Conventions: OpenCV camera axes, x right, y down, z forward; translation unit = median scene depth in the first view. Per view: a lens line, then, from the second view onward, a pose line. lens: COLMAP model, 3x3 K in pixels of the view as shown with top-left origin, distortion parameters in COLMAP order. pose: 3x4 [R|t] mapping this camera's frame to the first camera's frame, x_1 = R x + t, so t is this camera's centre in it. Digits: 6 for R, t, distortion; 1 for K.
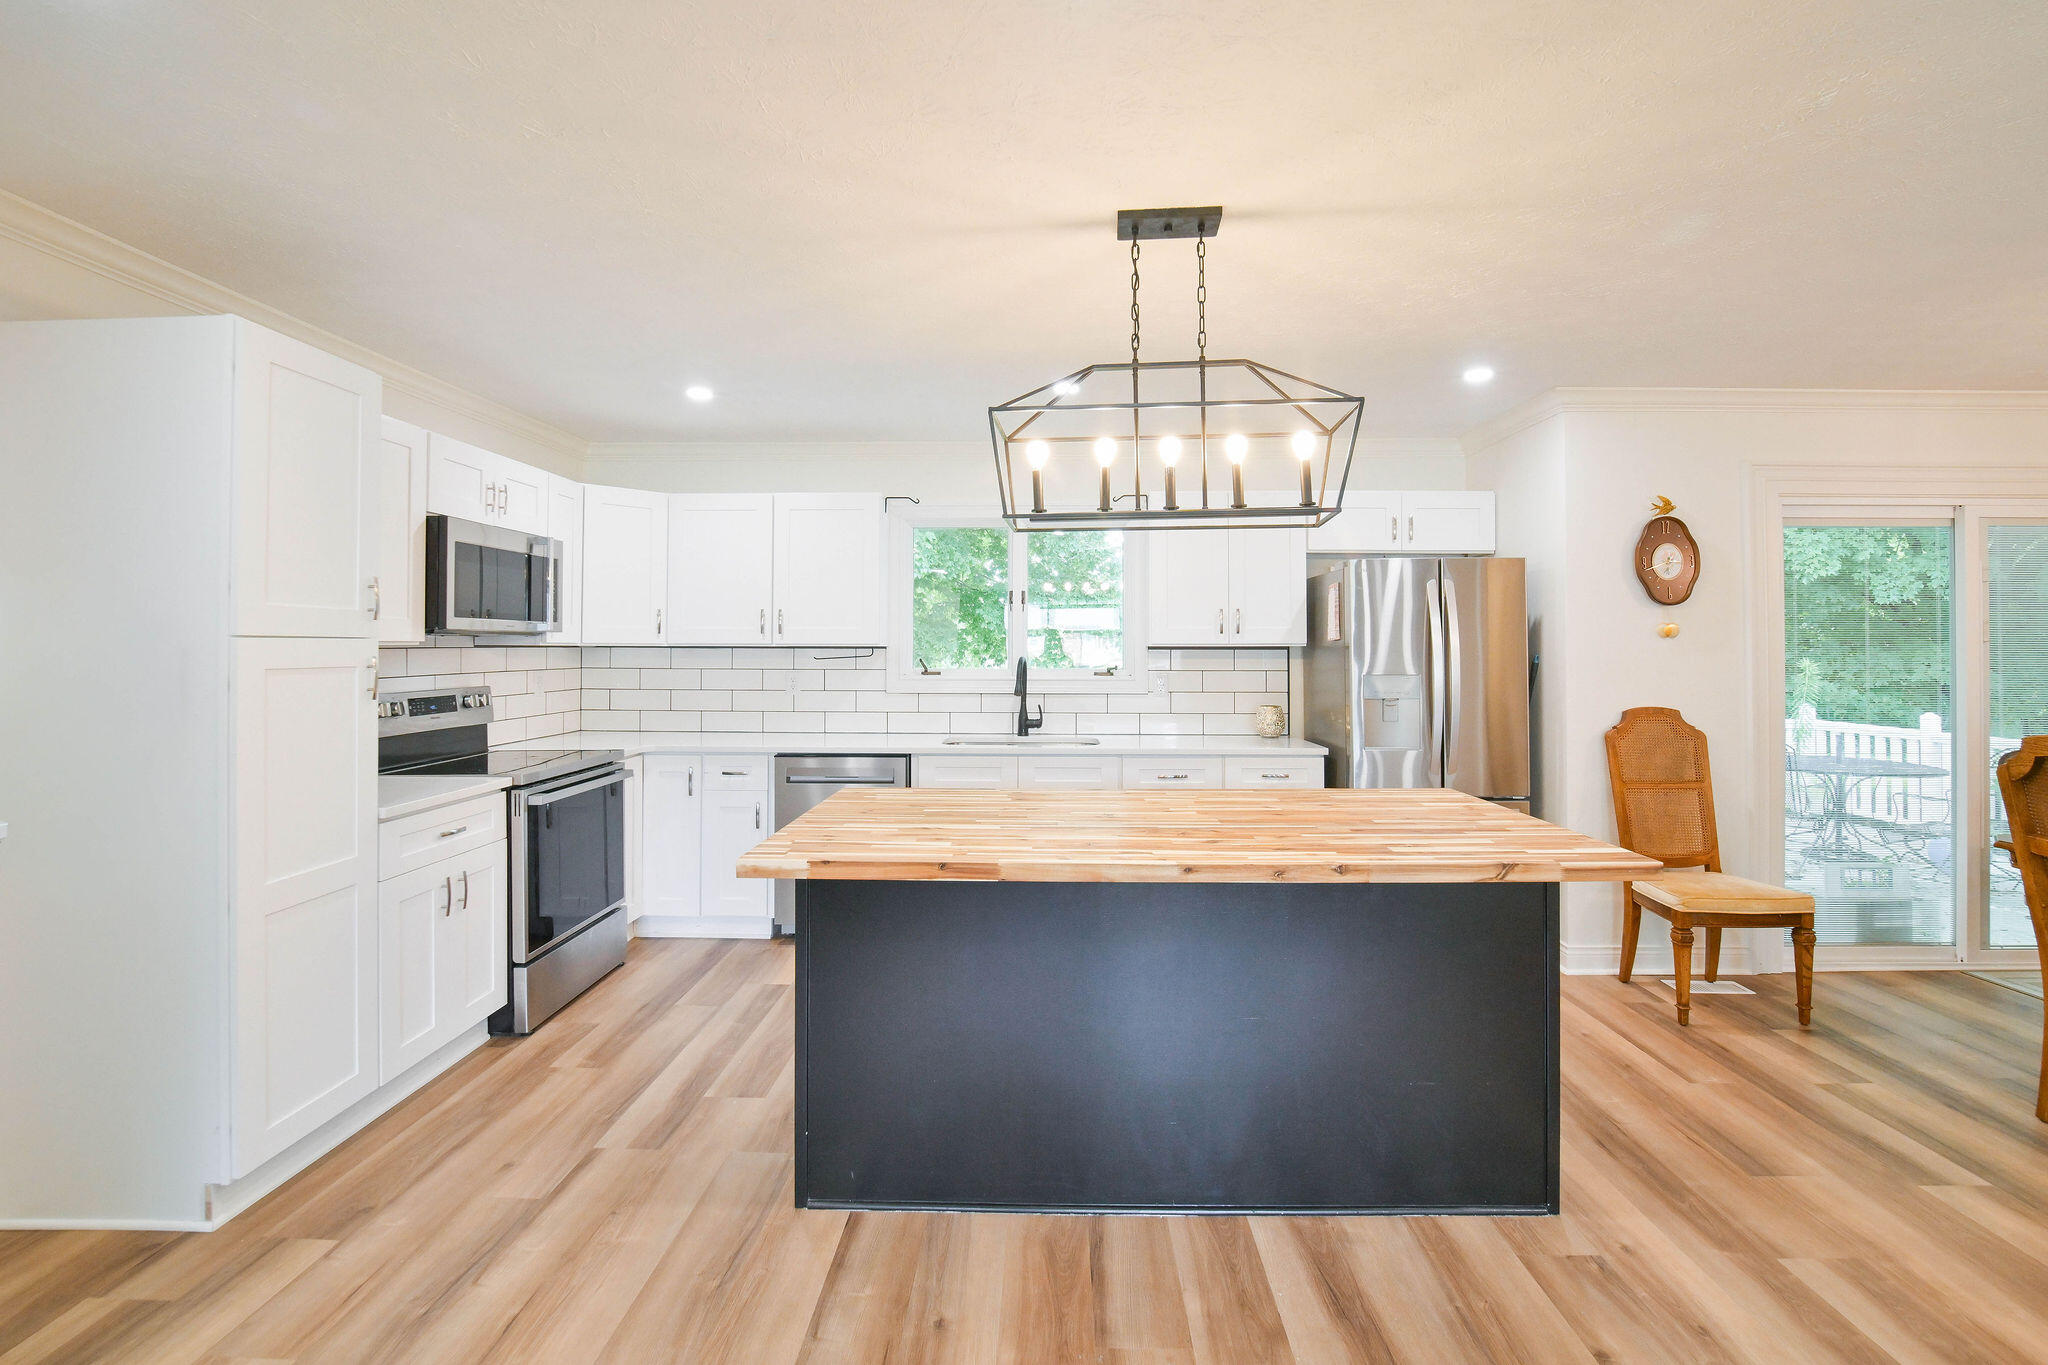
lens RADIAL K [[906.2, 0, 1020.4], [0, 906.2, 629.8], [0, 0, 1]] dist [-0.021203, -0.000050]
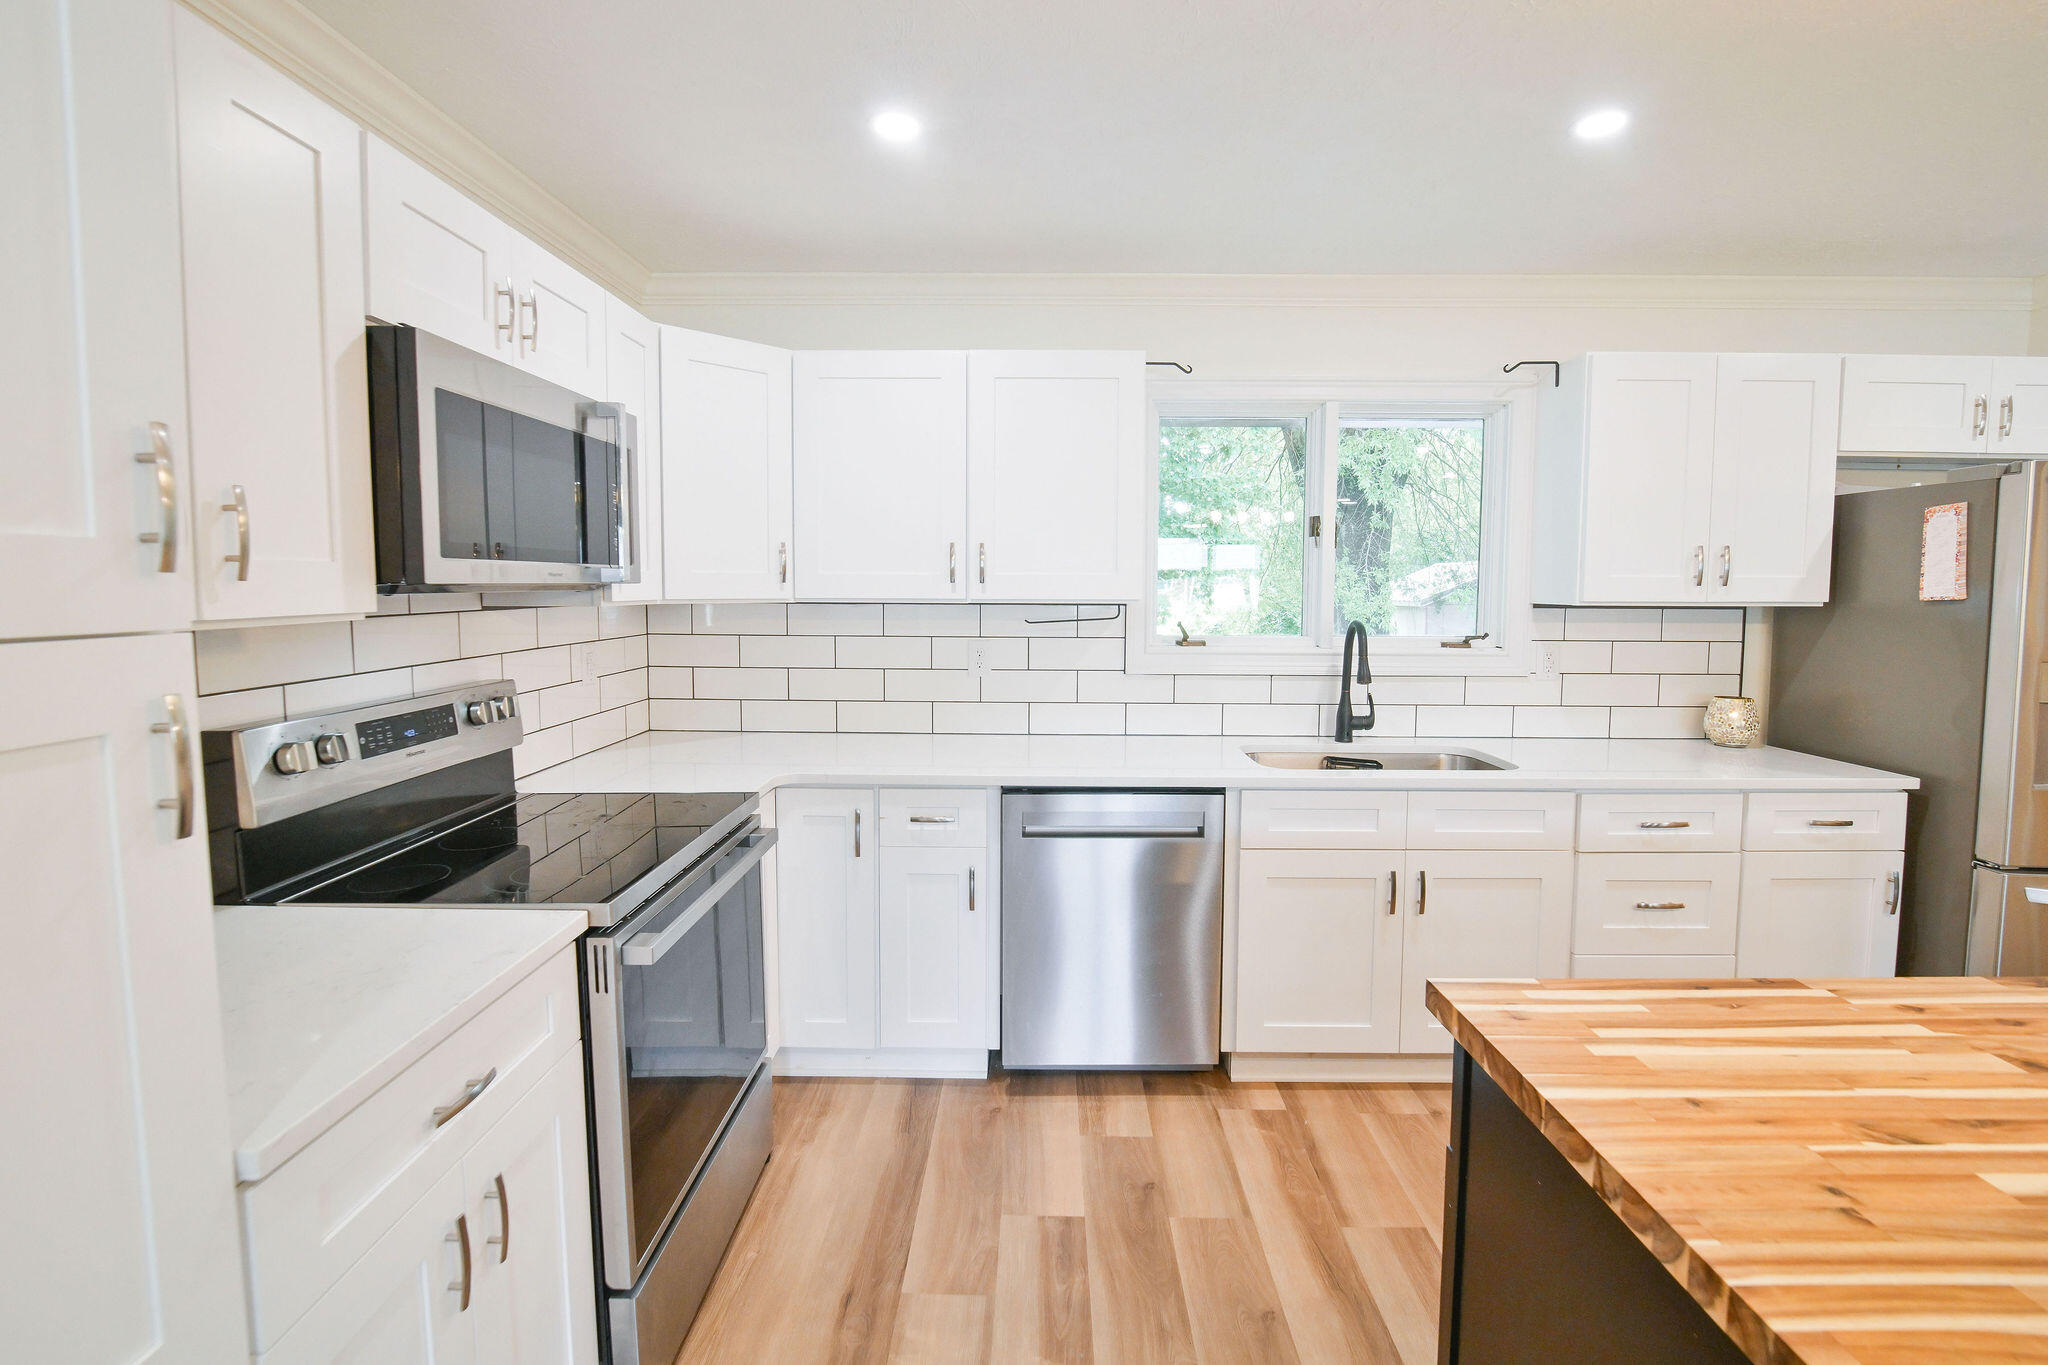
lens RADIAL K [[895.4, 0, 1022.7], [0, 895.4, 642.3], [0, 0, 1]] dist [-0.023867, 0.000596]
pose [[0.999942, 0.001968, 0.010600, -0.294934], [-0.002864, 0.996357, 0.085230, -0.009138], [-0.010393, -0.085255, 0.996305, 0.473397]]
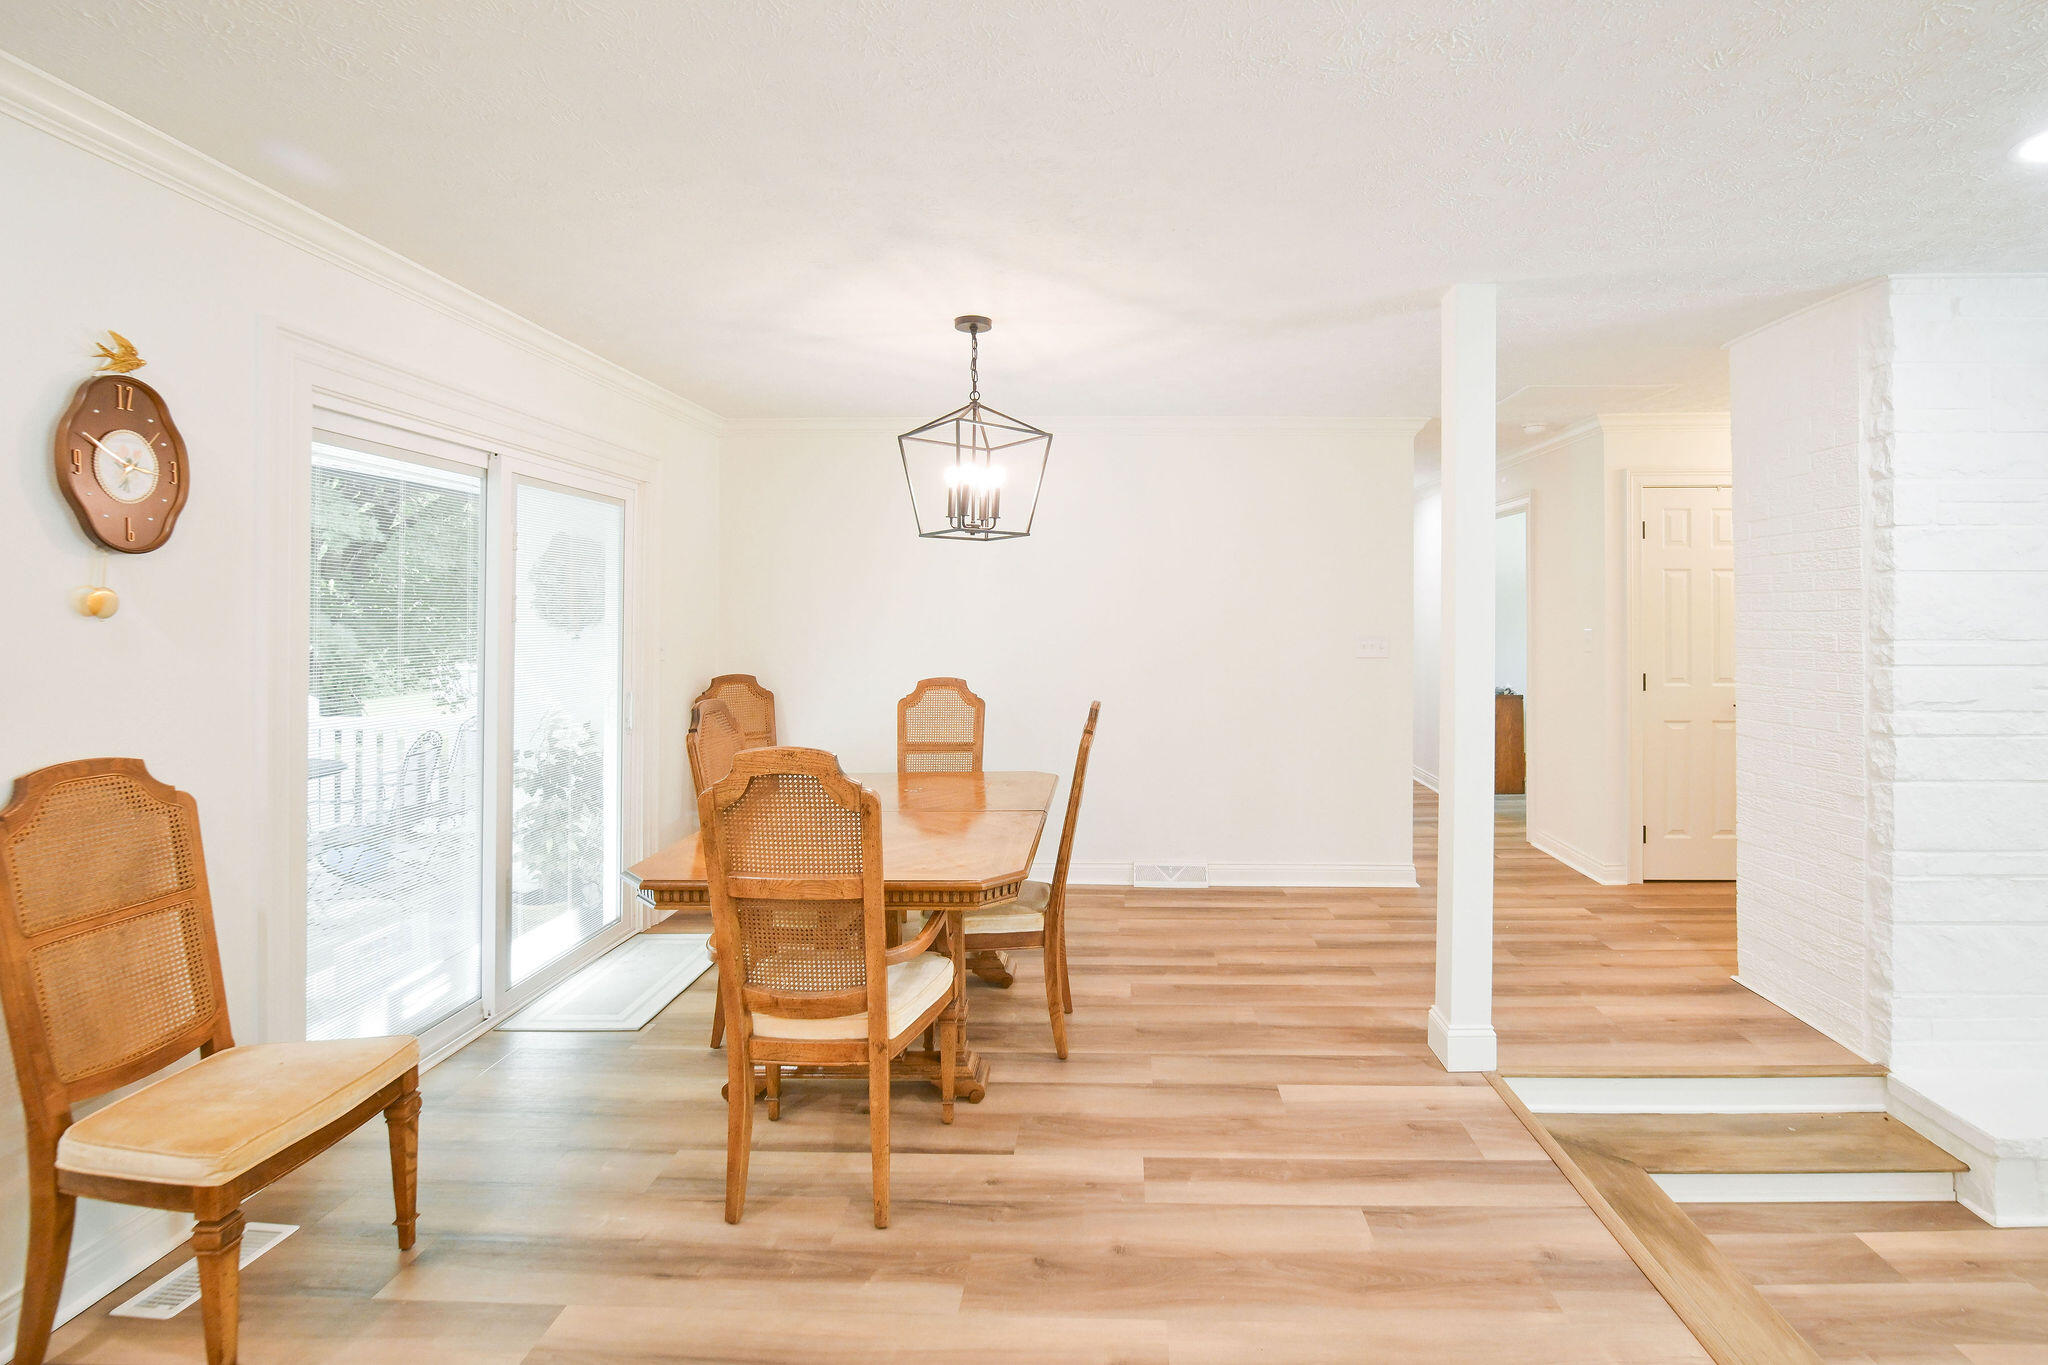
lens RADIAL K [[957.0, 0, 1100.3], [0, 957.0, 602.0], [0, 0, 1]] dist [-0.028031, 0.000169]
pose [[-0.013014, 0.006745, 0.999893, 0.198710], [-0.022434, 0.999724, -0.007036, -0.008959], [-0.999664, -0.022524, -0.012859, 0.465789]]
